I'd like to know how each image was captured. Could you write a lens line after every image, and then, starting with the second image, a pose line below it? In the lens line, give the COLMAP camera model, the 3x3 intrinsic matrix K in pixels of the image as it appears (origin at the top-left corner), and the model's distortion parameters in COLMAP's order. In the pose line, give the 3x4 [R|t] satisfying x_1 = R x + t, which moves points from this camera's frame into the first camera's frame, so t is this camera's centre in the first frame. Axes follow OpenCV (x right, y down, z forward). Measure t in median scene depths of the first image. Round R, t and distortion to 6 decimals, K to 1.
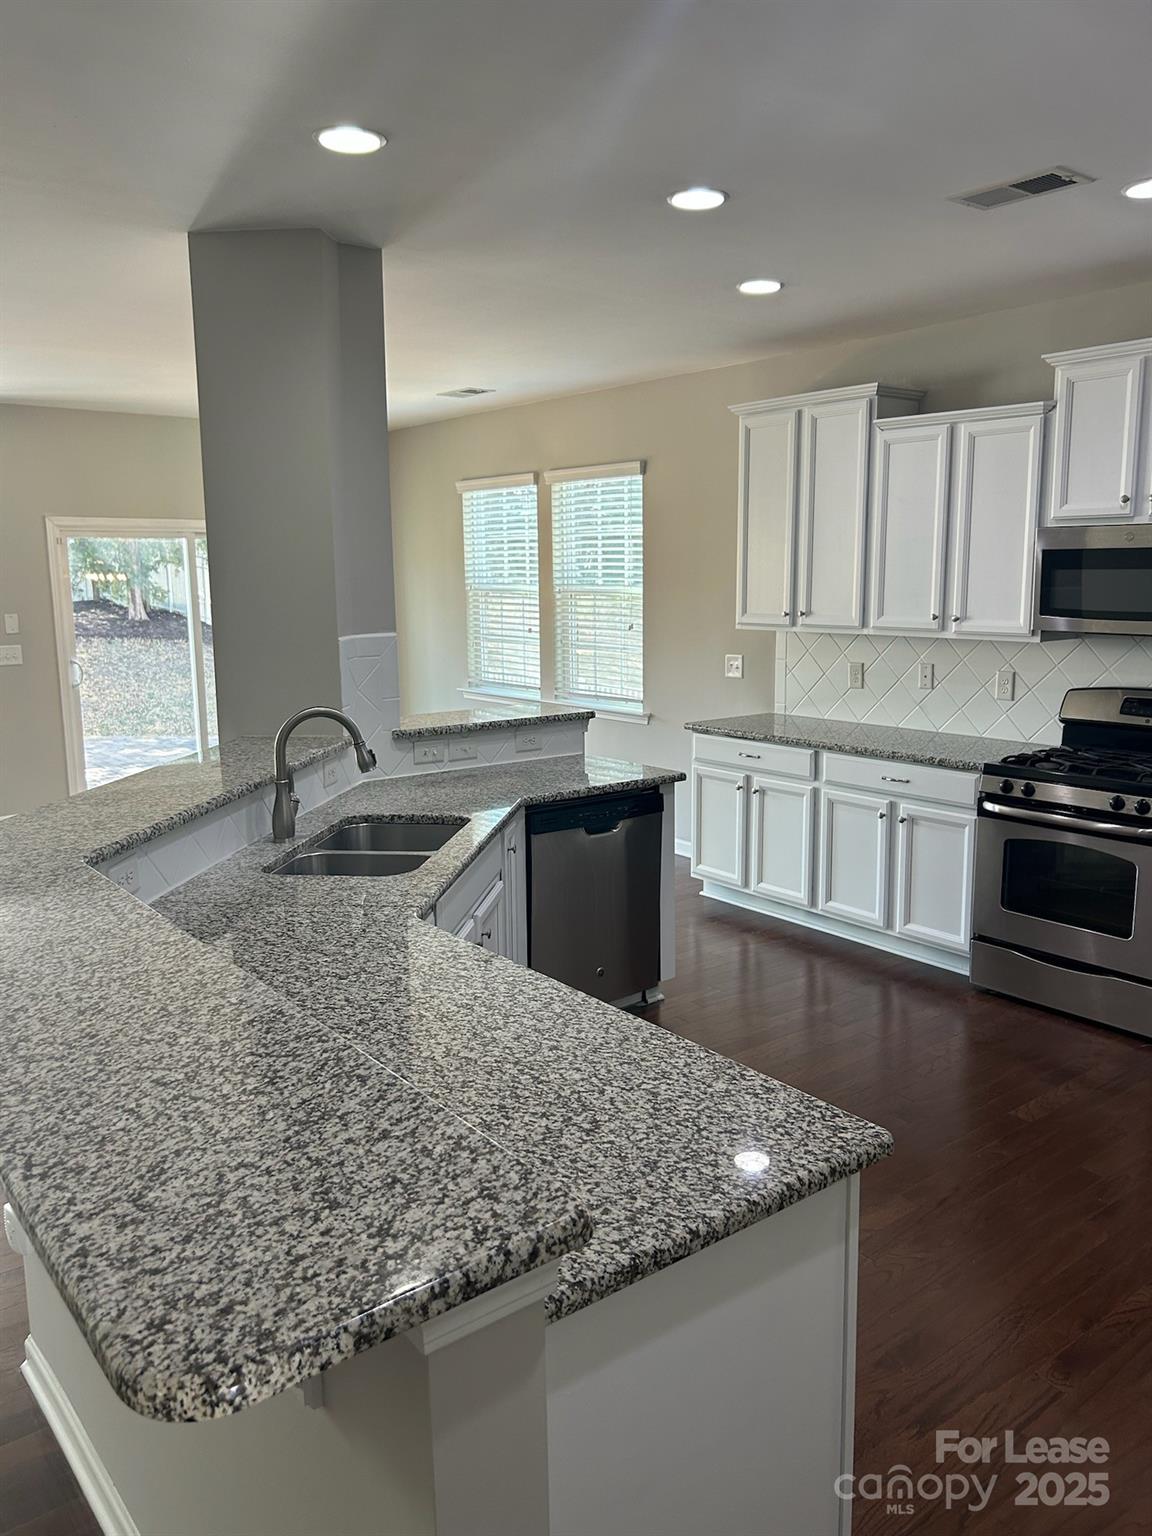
lens RADIAL K [[1220.5, 0, 571.4], [0, 1220.5, 768.3], [0, 0, 1]] dist [0.045609, -0.055685]
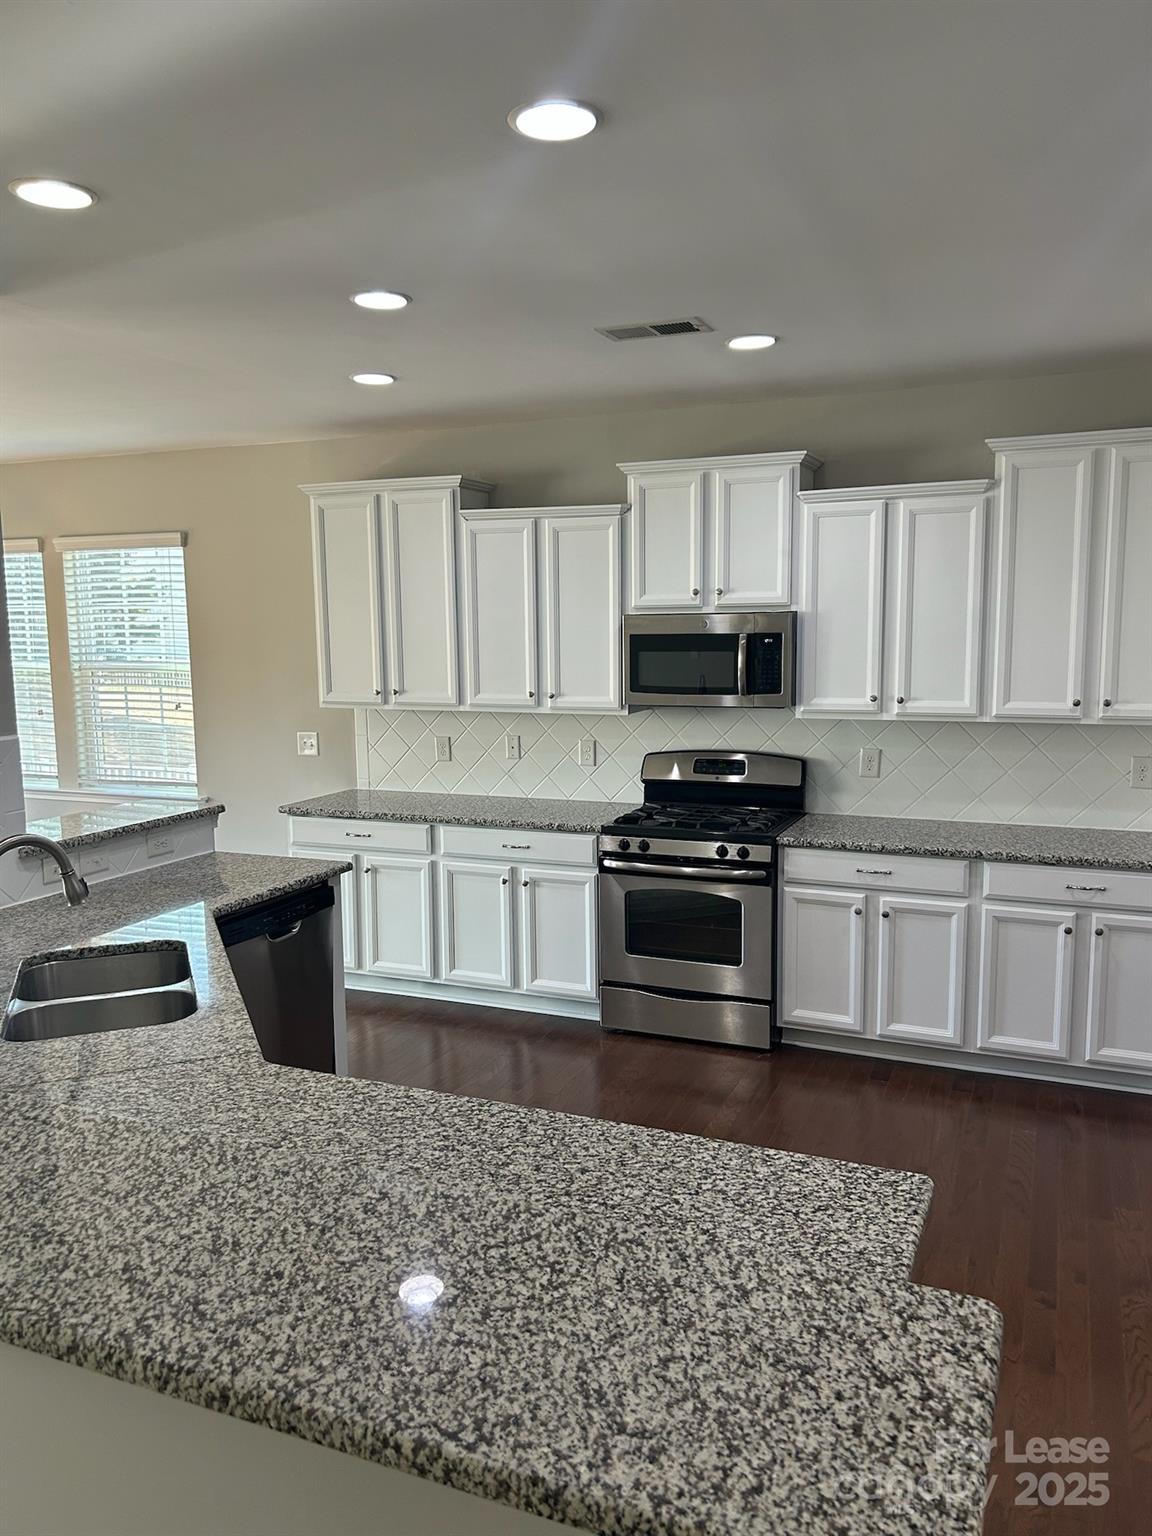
lens RADIAL K [[1220.5, 0, 581.4], [0, 1220.5, 764.0], [0, 0, 1]] dist [0.045609, -0.055685]
pose [[0.866342, -0.061424, 0.495661, -0.218254], [0.083489, 0.996255, -0.022467, -0.035540], [-0.492425, 0.060847, 0.868226, 0.047502]]
